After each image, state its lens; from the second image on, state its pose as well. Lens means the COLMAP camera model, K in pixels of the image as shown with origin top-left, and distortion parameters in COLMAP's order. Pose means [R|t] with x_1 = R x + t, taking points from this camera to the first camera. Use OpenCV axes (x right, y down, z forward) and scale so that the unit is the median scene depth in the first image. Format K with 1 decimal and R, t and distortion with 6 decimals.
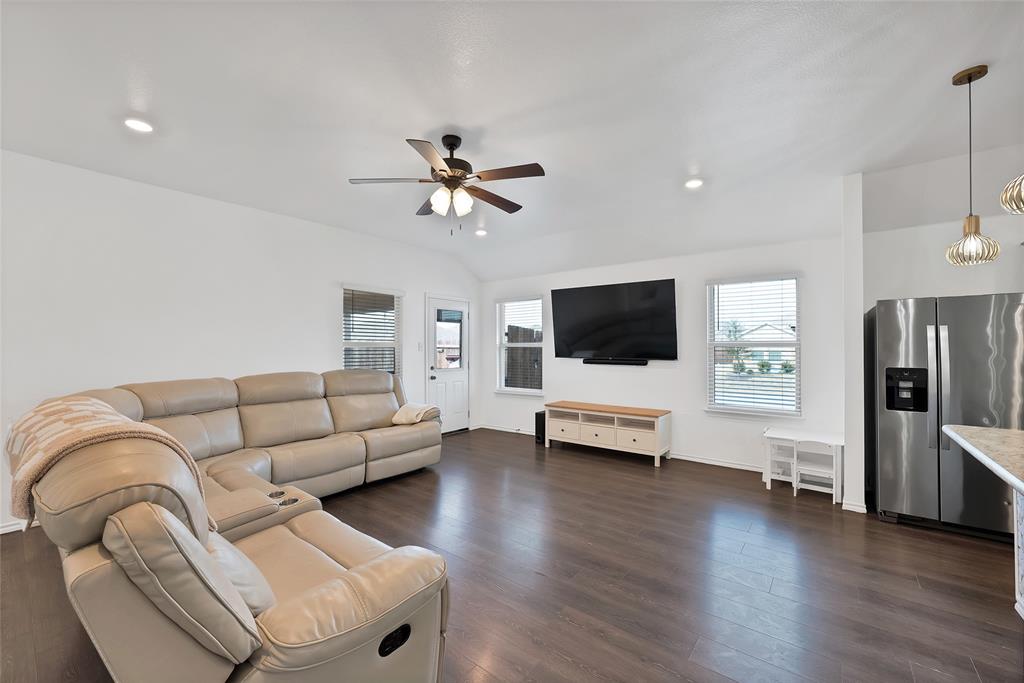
lens RADIAL K [[409.3, 0, 515.2], [0, 409.3, 345.0], [0, 0, 1]] dist [0.000437, 0.000208]
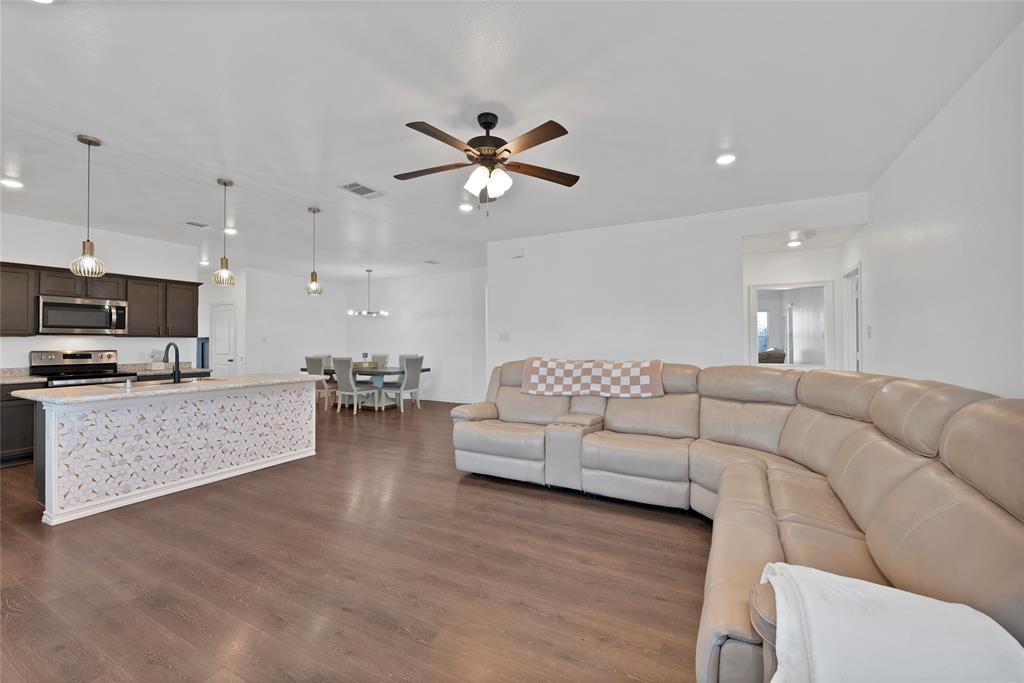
lens RADIAL K [[414.6, 0, 512.0], [0, 414.6, 341.5], [0, 0, 1]] dist [-0.011850, 0.000207]
pose [[-0.978354, -0.002706, -0.206923, -0.005776], [0.000627, 0.999871, -0.016041, 0.021884], [0.206939, -0.015823, -0.978226, 1.180372]]
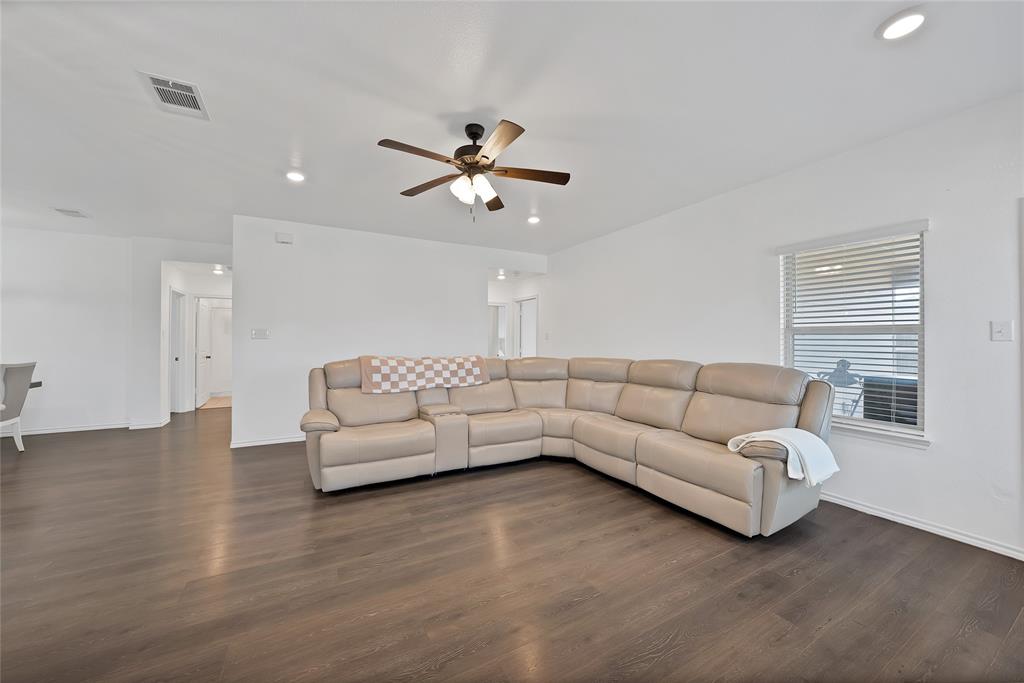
lens RADIAL K [[364.3, 0, 512.0], [0, 364.3, 341.5], [0, 0, 1]] dist [-0.016140, 0.000044]
pose [[-0.375596, -0.007137, -0.926756, 0.389251], [0.006394, 0.999927, -0.010292, 0.020624], [0.926761, -0.009791, -0.375523, 0.856370]]
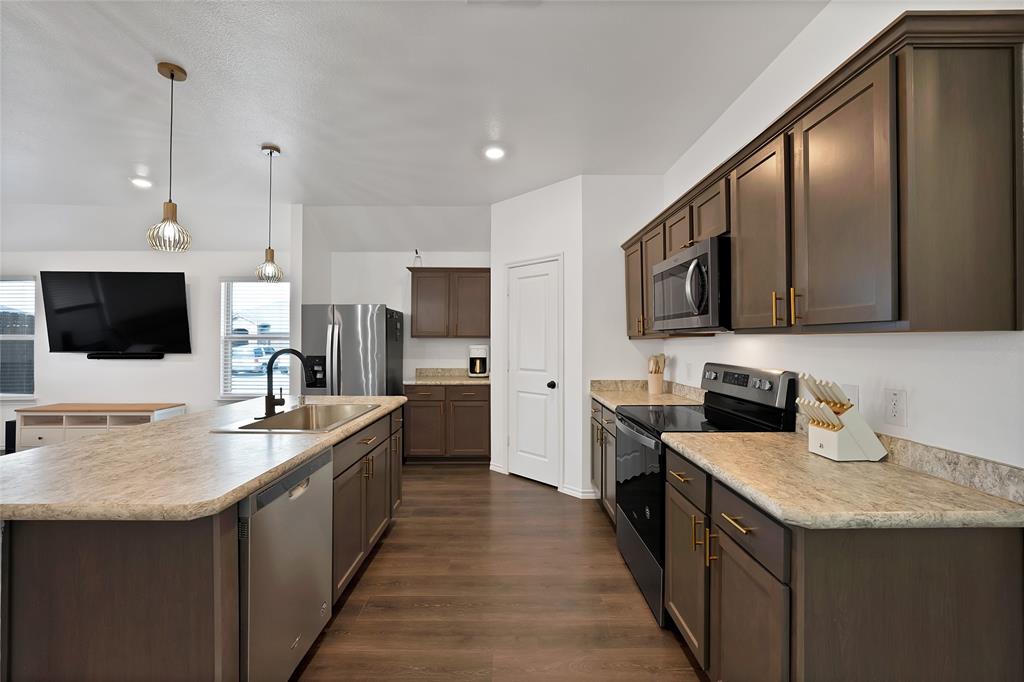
lens RADIAL K [[414.6, 0, 512.0], [0, 414.6, 341.0], [0, 0, 1]] dist [-0.011850, 0.000207]
pose [[0.784924, 0.002136, 0.619588, 0.407368], [-0.005092, 0.999983, 0.003004, -0.000122], [-0.619571, -0.005513, 0.784922, -0.304746]]
